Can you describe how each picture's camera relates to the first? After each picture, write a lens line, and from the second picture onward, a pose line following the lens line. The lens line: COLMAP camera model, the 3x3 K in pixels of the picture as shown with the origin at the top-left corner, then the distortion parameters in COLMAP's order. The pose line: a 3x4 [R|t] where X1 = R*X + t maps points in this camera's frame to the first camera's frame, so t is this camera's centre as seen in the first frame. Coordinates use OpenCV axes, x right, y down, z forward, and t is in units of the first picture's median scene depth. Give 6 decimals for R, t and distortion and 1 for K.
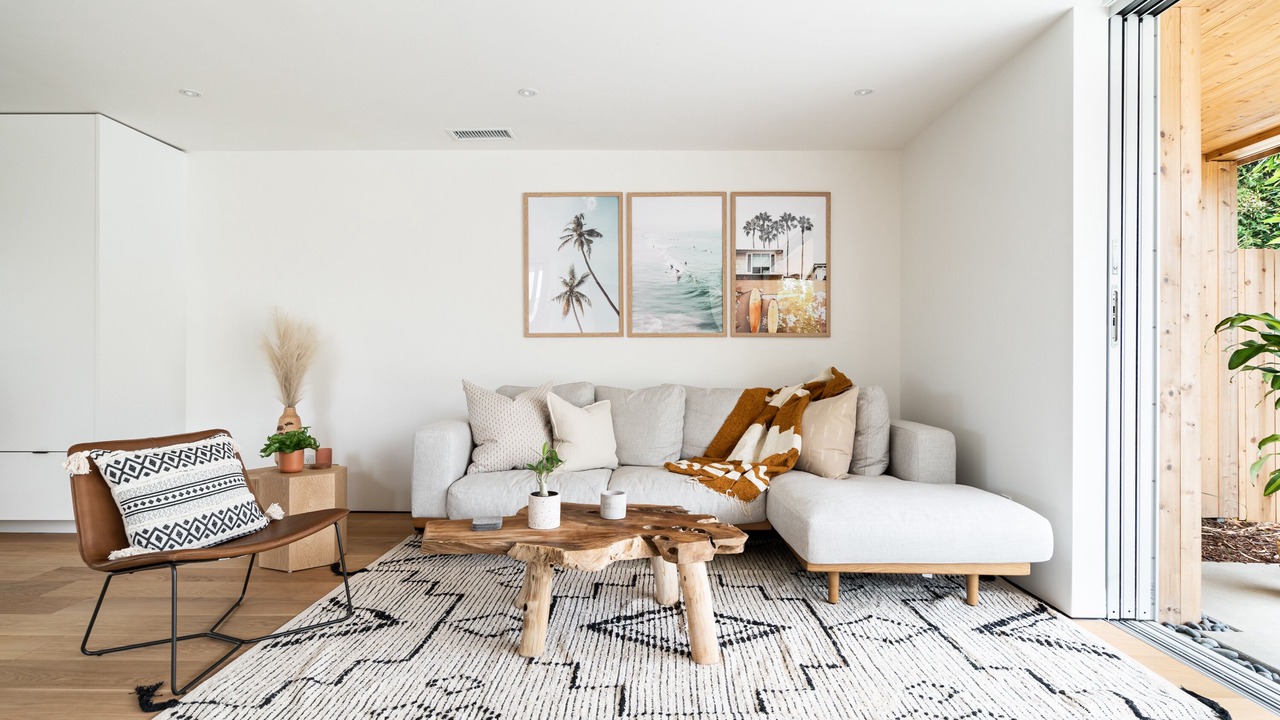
lens RADIAL K [[627.7, 0, 637.7], [0, 627.7, 366.7], [0, 0, 1]] dist [0.002761, 0.000303]
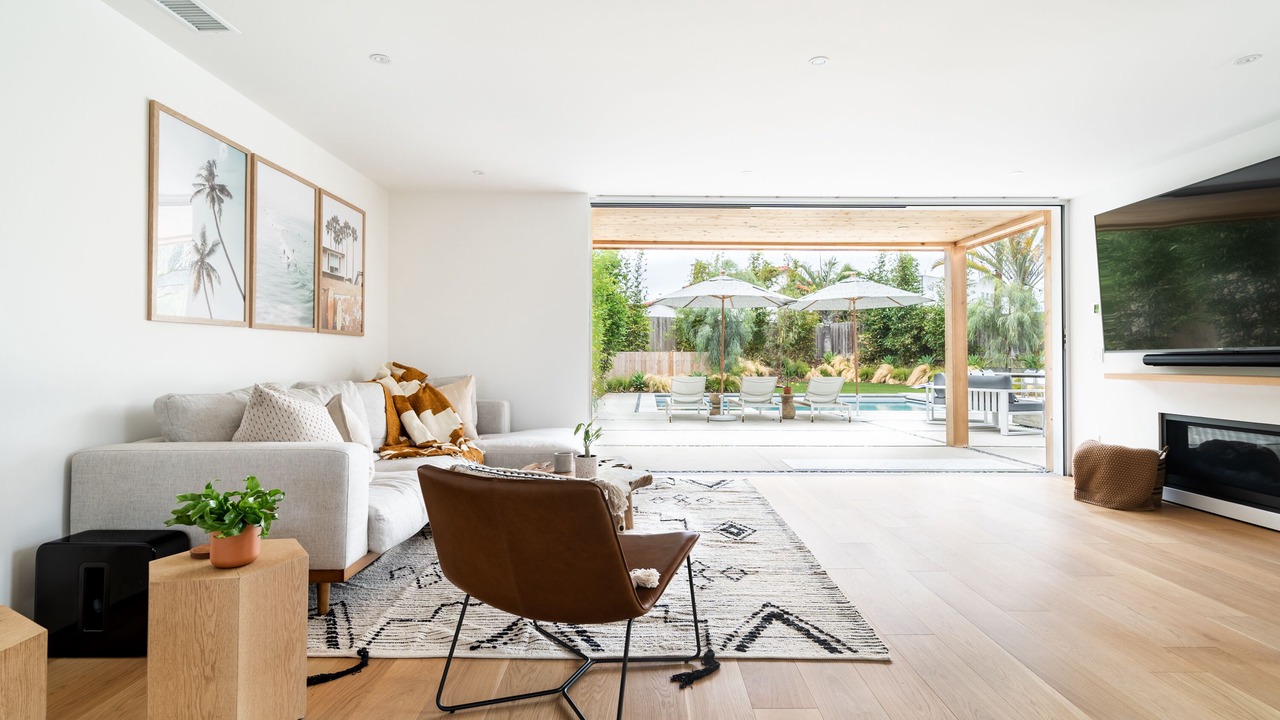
lens RADIAL K [[598.5, 0, 640.0], [0, 598.5, 360.0], [0, 0, 1]] dist [-0.000425, 0.000007]
pose [[0.000904, -0.005291, 0.999986, -0.804153], [0.004256, 0.999977, 0.005287, -0.006935], [-0.999991, 0.004251, 0.000926, 0.491677]]
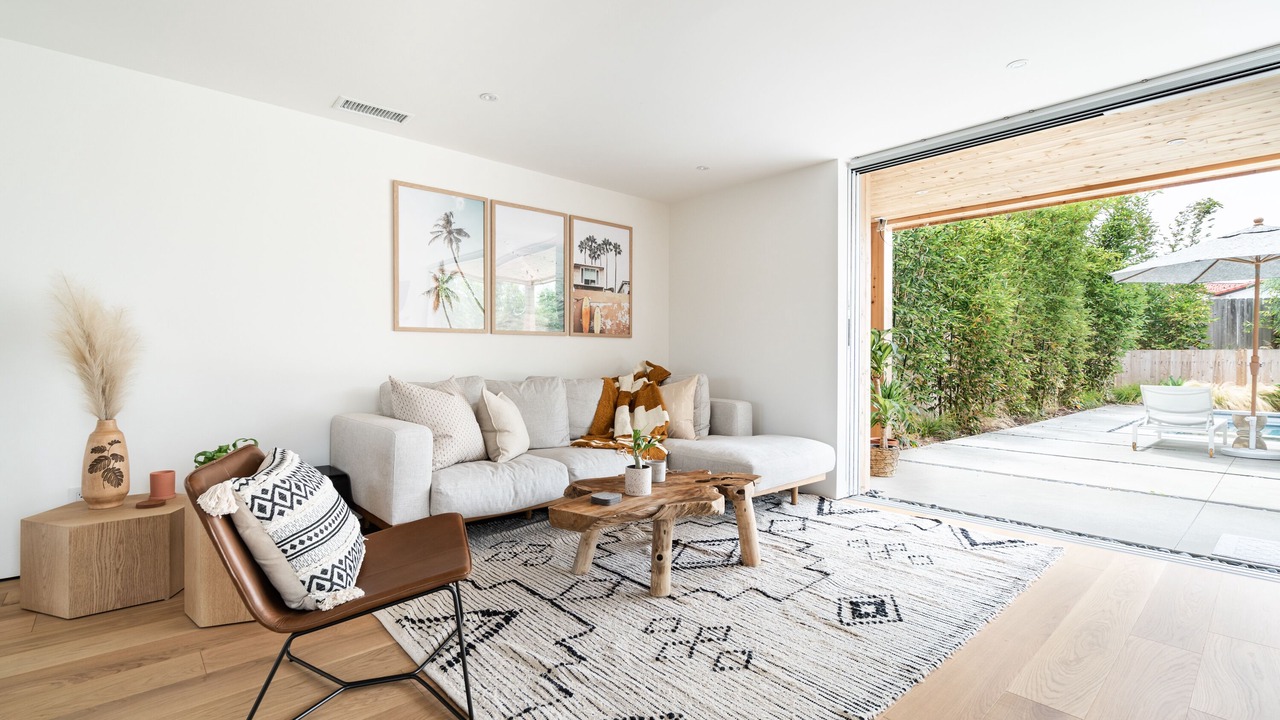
lens RADIAL K [[572.9, 0, 634.5], [0, 572.9, 366.6], [0, 0, 1]] dist [-0.003107, -0.000230]
pose [[0.744807, -0.011082, 0.667188, -0.491610], [0.004081, 0.999919, 0.012053, -0.001439], [-0.667268, -0.006254, 0.744791, 0.104033]]
